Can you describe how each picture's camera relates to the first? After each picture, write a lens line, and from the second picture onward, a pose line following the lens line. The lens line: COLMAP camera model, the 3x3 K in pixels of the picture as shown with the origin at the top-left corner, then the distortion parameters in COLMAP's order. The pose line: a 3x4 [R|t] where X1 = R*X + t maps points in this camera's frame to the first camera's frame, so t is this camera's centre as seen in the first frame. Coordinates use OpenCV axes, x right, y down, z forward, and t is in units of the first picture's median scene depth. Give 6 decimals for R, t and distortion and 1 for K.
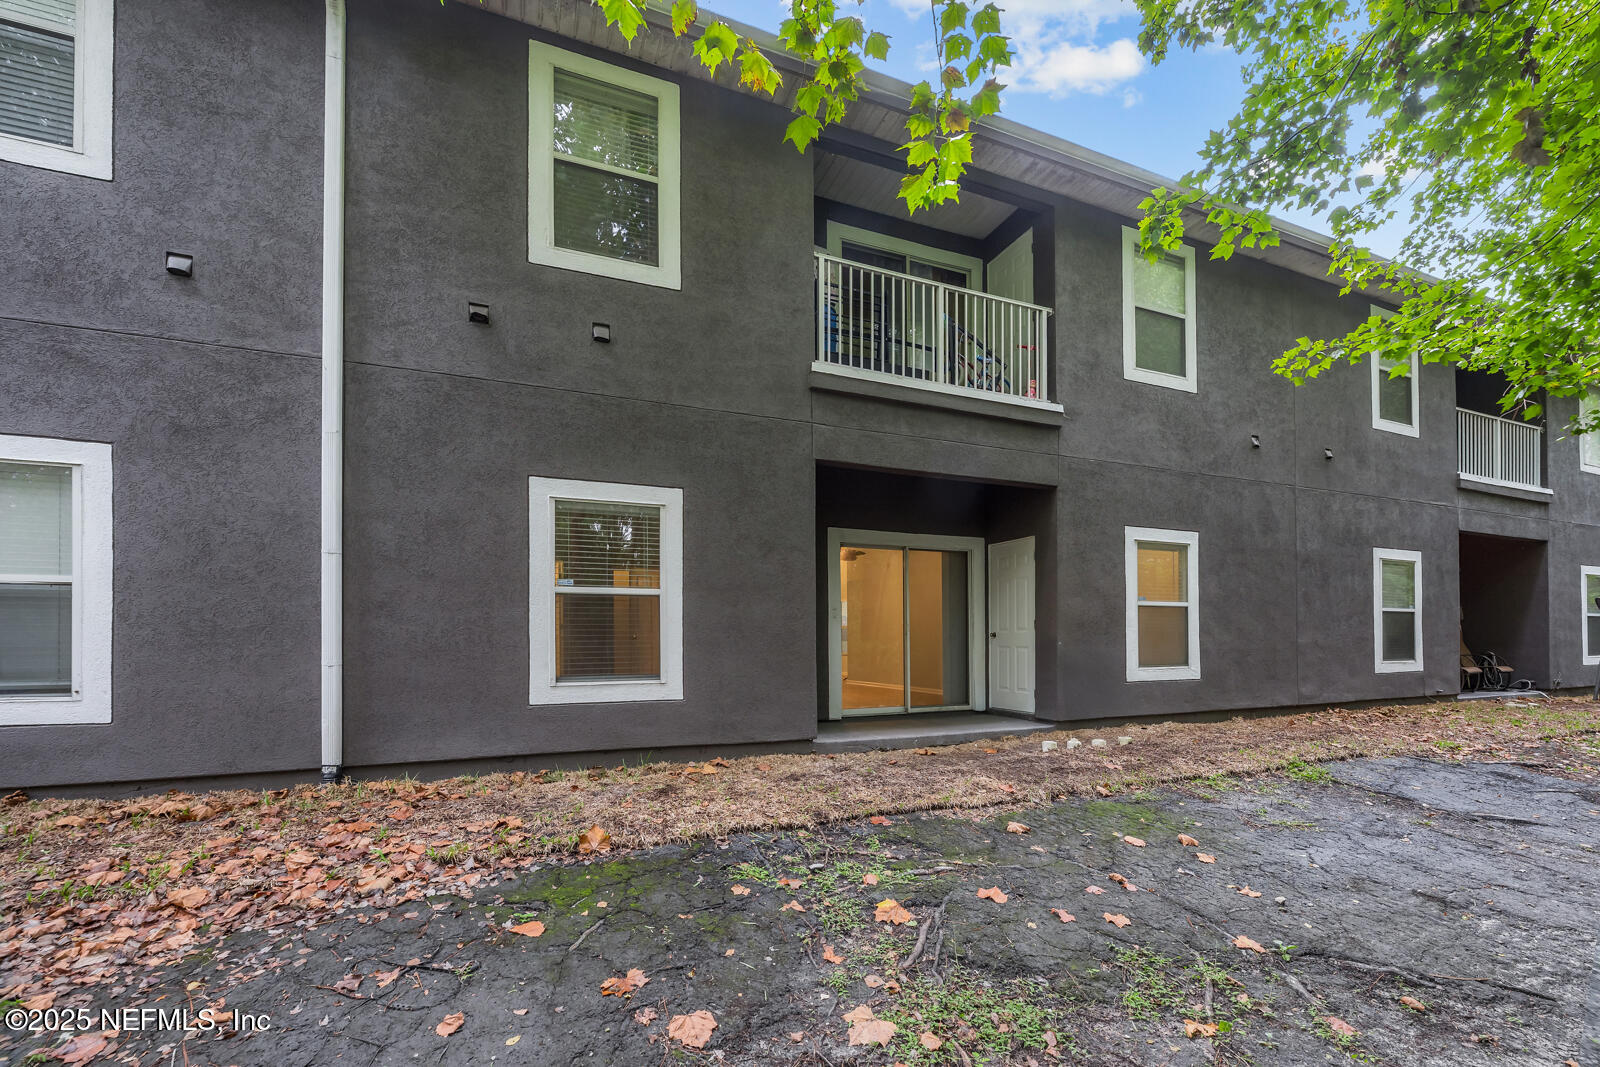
lens RADIAL K [[639.5, 0, 799.0], [0, 639.5, 530.0], [0, 0, 1]] dist [-0.001008, 0.000760]
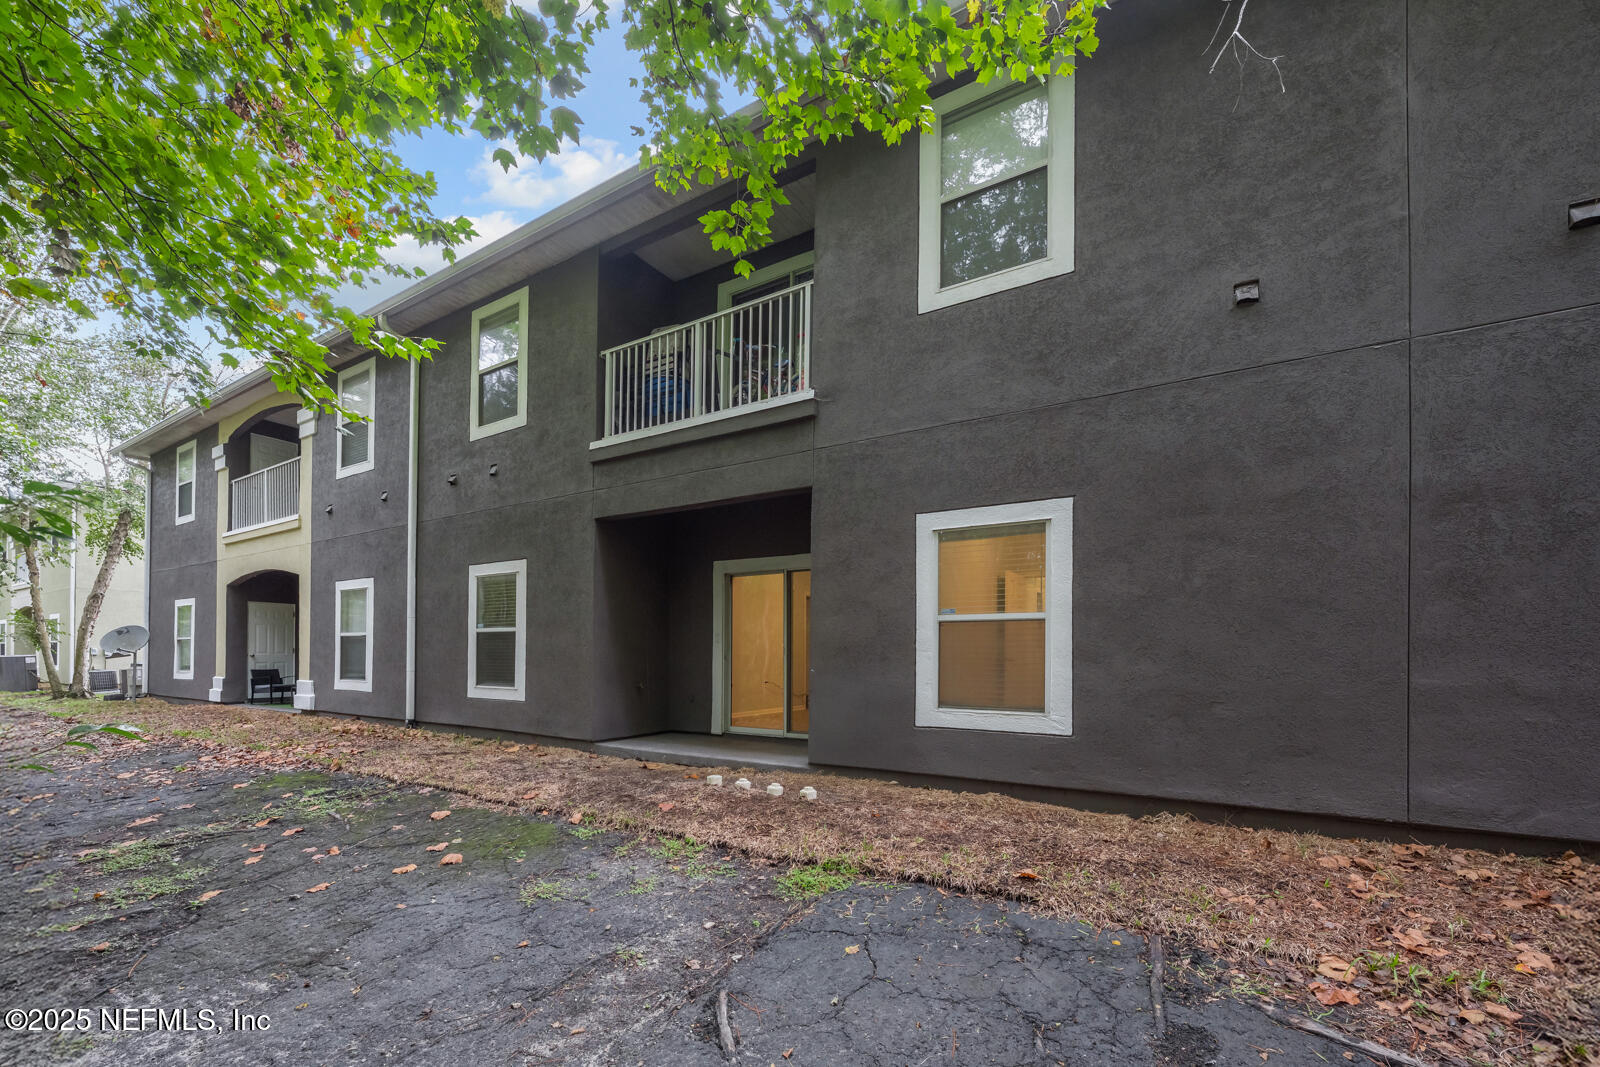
lens RADIAL K [[689.5, 0, 798.9], [0, 689.5, 540.5], [0, 0, 1]] dist [-0.002927, -0.000432]
pose [[0.573236, -0.134806, -0.808225, 1.108396], [0.122005, 0.989421, -0.078496, 0.071748], [0.810256, -0.053611, 0.583618, 0.437670]]
